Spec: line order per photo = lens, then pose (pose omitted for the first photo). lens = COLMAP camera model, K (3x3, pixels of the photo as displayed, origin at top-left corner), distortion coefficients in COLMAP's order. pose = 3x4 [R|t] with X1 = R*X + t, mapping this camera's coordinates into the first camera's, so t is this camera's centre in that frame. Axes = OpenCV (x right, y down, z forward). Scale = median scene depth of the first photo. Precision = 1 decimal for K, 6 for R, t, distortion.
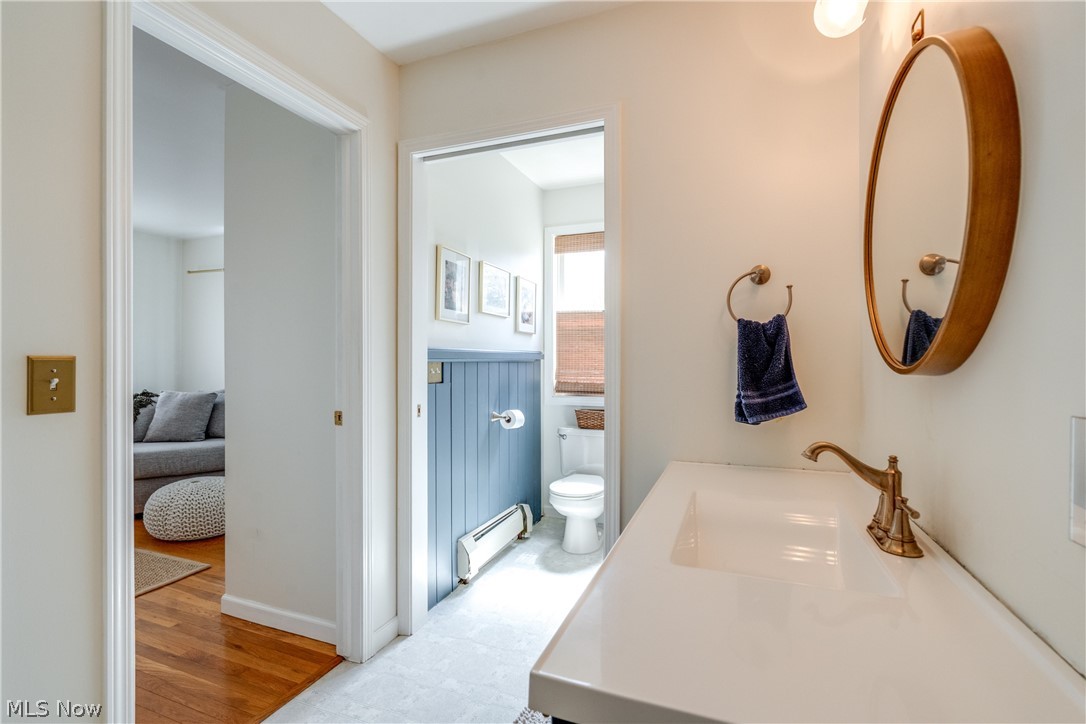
lens RADIAL K [[499.3, 0, 541.7], [0, 499.3, 360.6], [0, 0, 1]] dist [-0.003465, 0.000634]
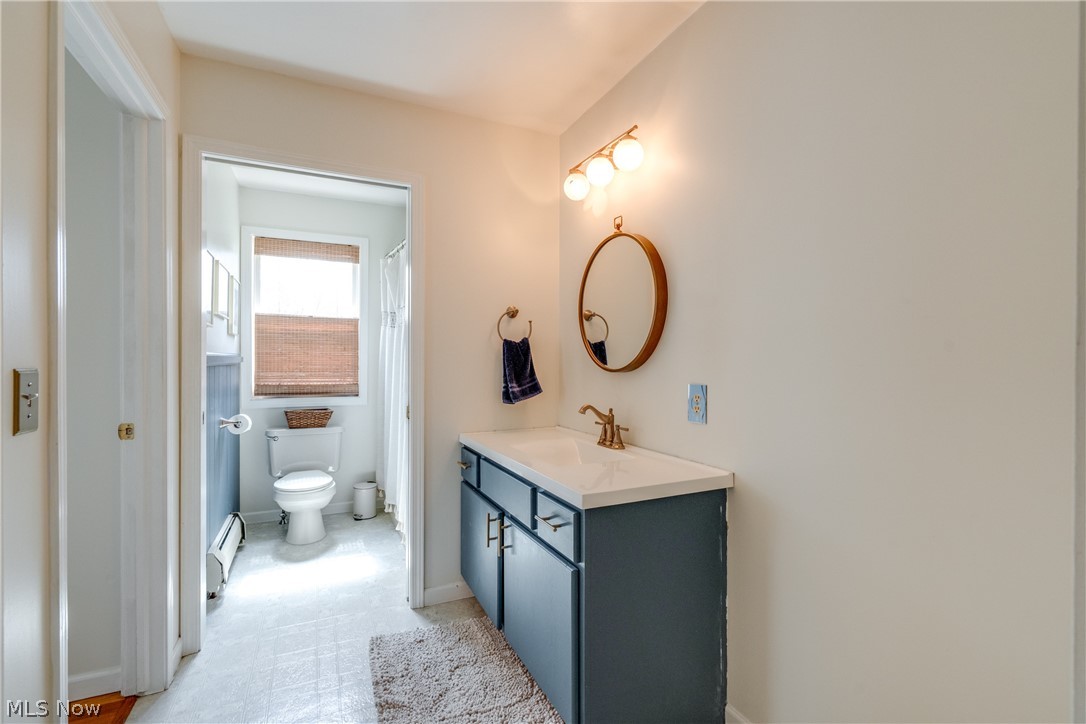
lens RADIAL K [[499.3, 0, 544.1], [0, 499.3, 361.2], [0, 0, 1]] dist [-0.003465, 0.000634]
pose [[0.681713, -0.002197, 0.731616, -0.366019], [-0.000184, 0.999995, 0.003174, -0.009170], [-0.731620, -0.002299, 0.681709, -0.102139]]
